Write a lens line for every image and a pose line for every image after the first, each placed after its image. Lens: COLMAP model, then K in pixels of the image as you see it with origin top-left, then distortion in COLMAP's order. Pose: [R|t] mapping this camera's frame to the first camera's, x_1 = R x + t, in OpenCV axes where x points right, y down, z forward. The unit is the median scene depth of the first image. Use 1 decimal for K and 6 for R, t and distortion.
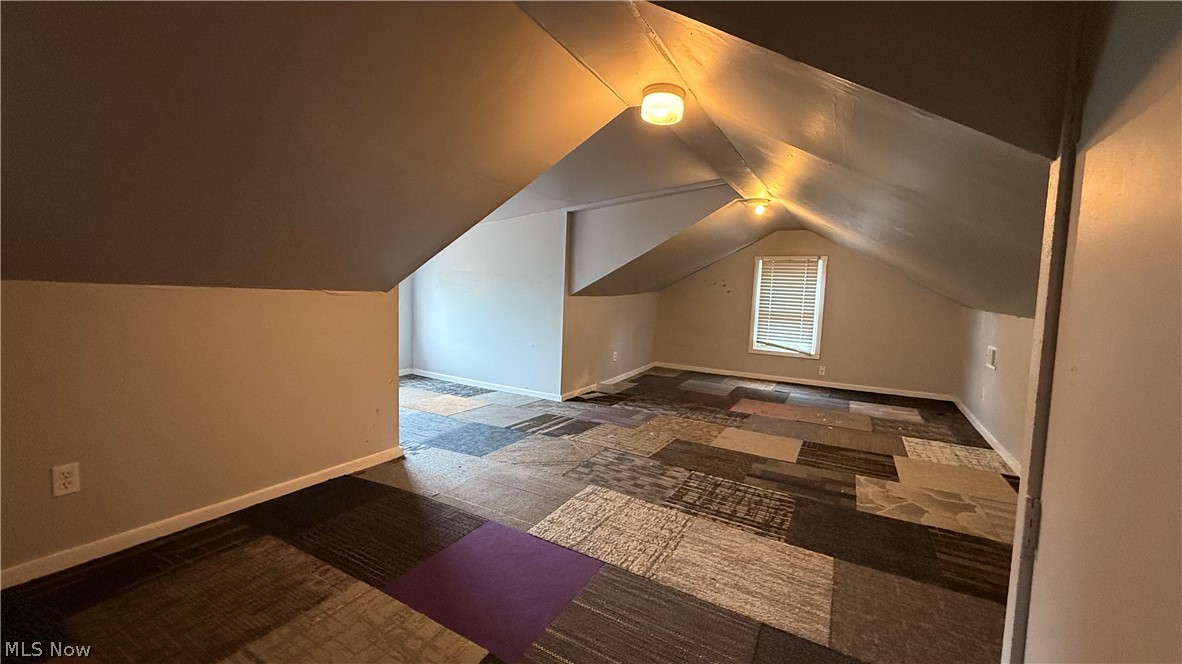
lens RADIAL K [[470.6, 0, 588.1], [0, 470.6, 332.1], [0, 0, 1]] dist [0.000910, 0.000101]
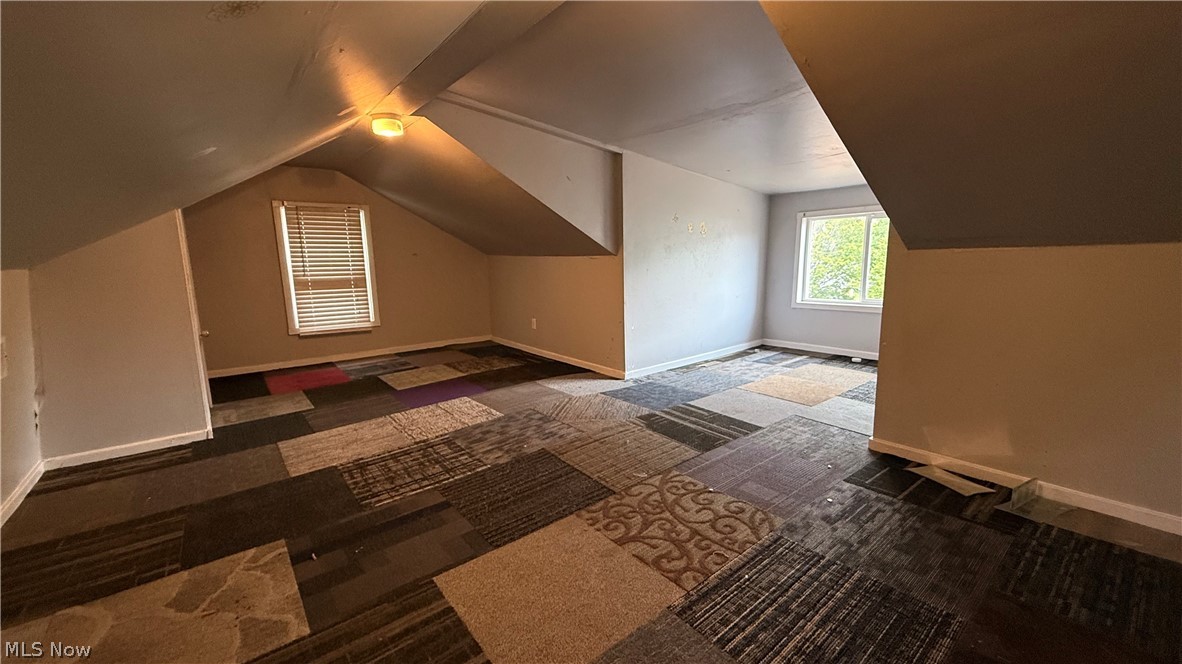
lens RADIAL K [[470.6, 0, 588.1], [0, 470.6, 332.1], [0, 0, 1]] dist [0.000910, 0.000101]
pose [[-0.377519, 0.116966, -0.918585, 0.947571], [-0.072938, 0.985152, 0.155418, -0.077088], [0.923125, 0.125673, -0.363382, 1.532726]]
